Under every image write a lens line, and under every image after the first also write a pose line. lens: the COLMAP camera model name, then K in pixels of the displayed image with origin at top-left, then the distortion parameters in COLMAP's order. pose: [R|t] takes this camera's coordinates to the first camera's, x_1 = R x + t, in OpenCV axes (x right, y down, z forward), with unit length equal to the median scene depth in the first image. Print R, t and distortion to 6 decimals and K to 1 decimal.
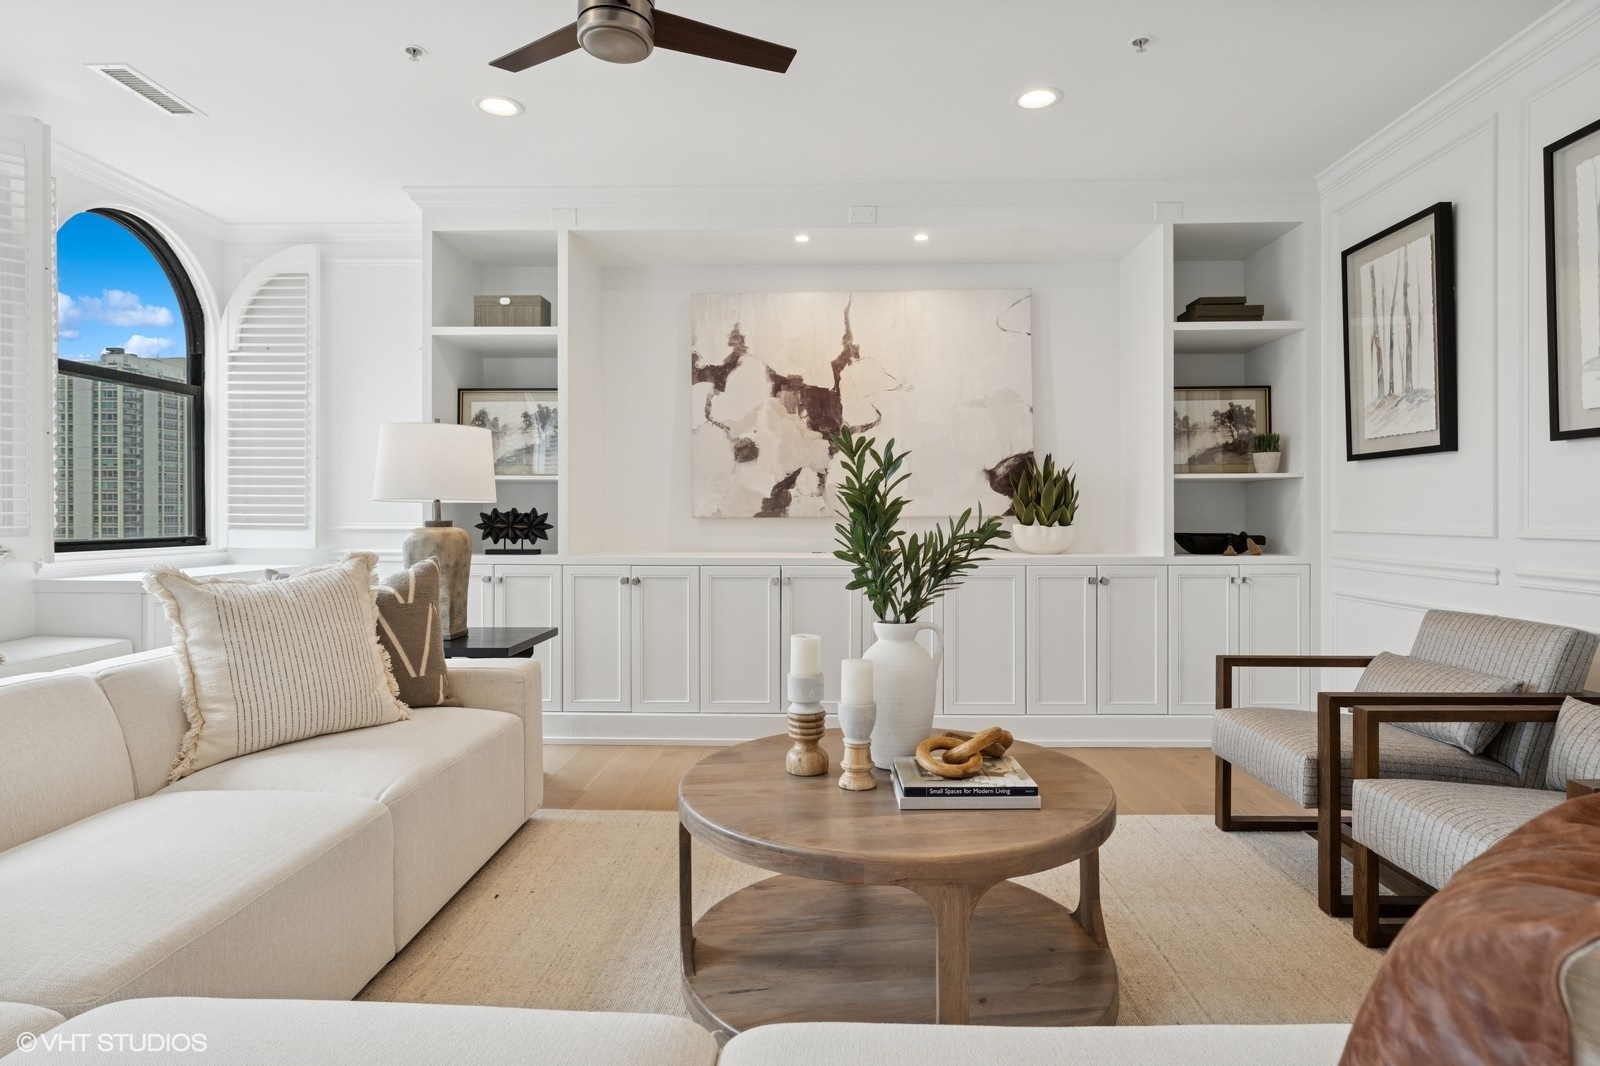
lens RADIAL K [[884.3, 0, 817.5], [0, 884.3, 520.7], [0, 0, 1]] dist [-0.001113, -0.000476]
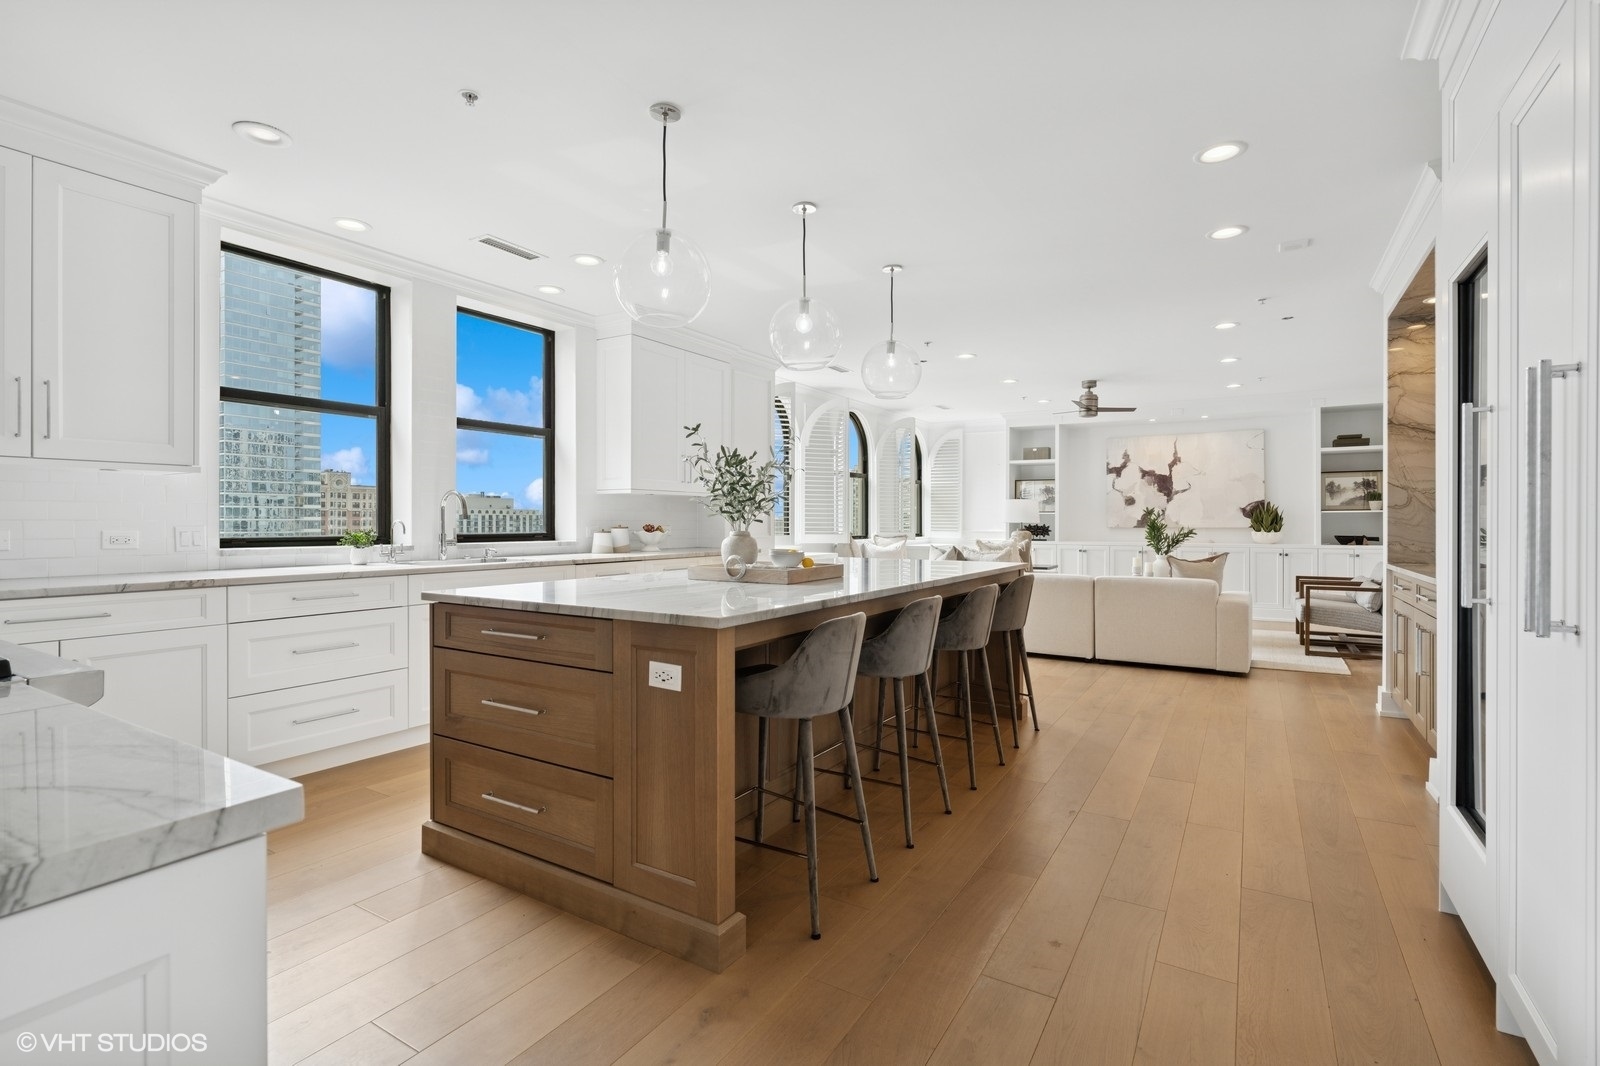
lens RADIAL K [[752.4, 0, 796.4], [0, 752.4, 520.1], [0, 0, 1]] dist [-0.002980, -0.000096]
pose [[0.863016, 0.000142, -0.505176, 0.178376], [-0.005702, 0.999939, -0.009458, 0.000019], [0.505144, 0.011043, 0.862964, -1.301644]]
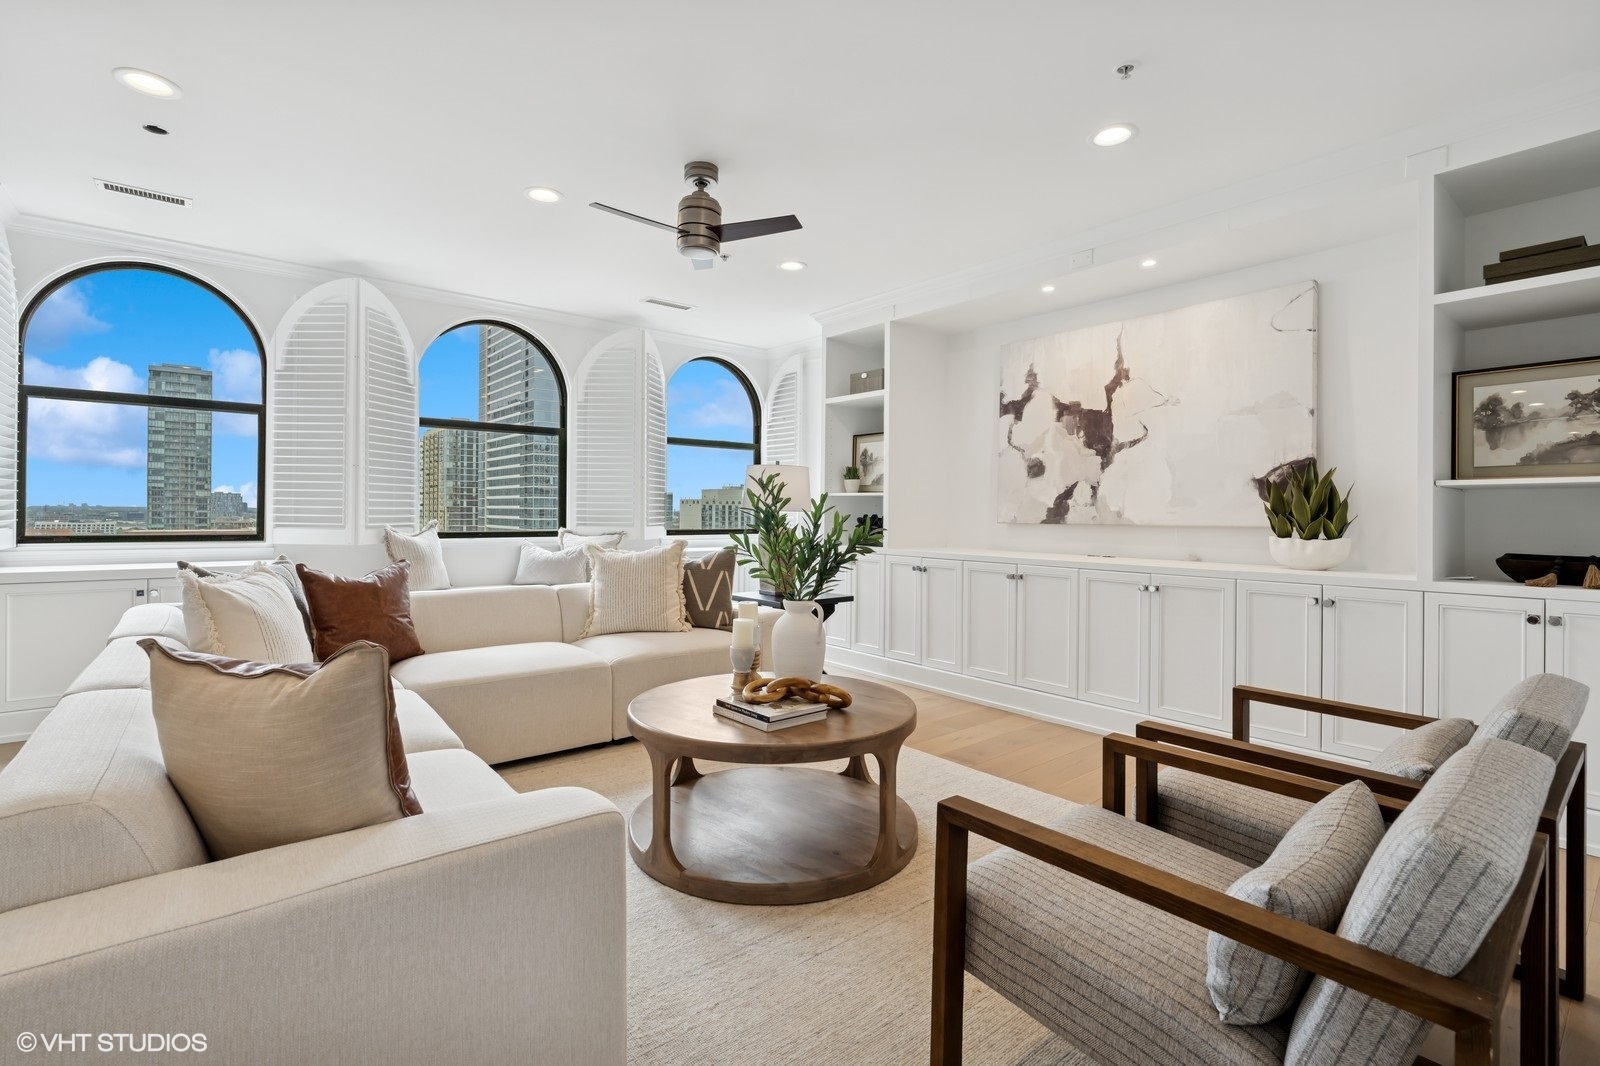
lens RADIAL K [[734.4, 0, 797.3], [0, 734.4, 510.2], [0, 0, 1]] dist [0.000089, -0.000095]
pose [[0.657997, 0.004080, -0.753010, 0.461425], [-0.014890, 0.999860, -0.007594, -0.009679], [0.752874, 0.016209, 0.657965, 0.097104]]
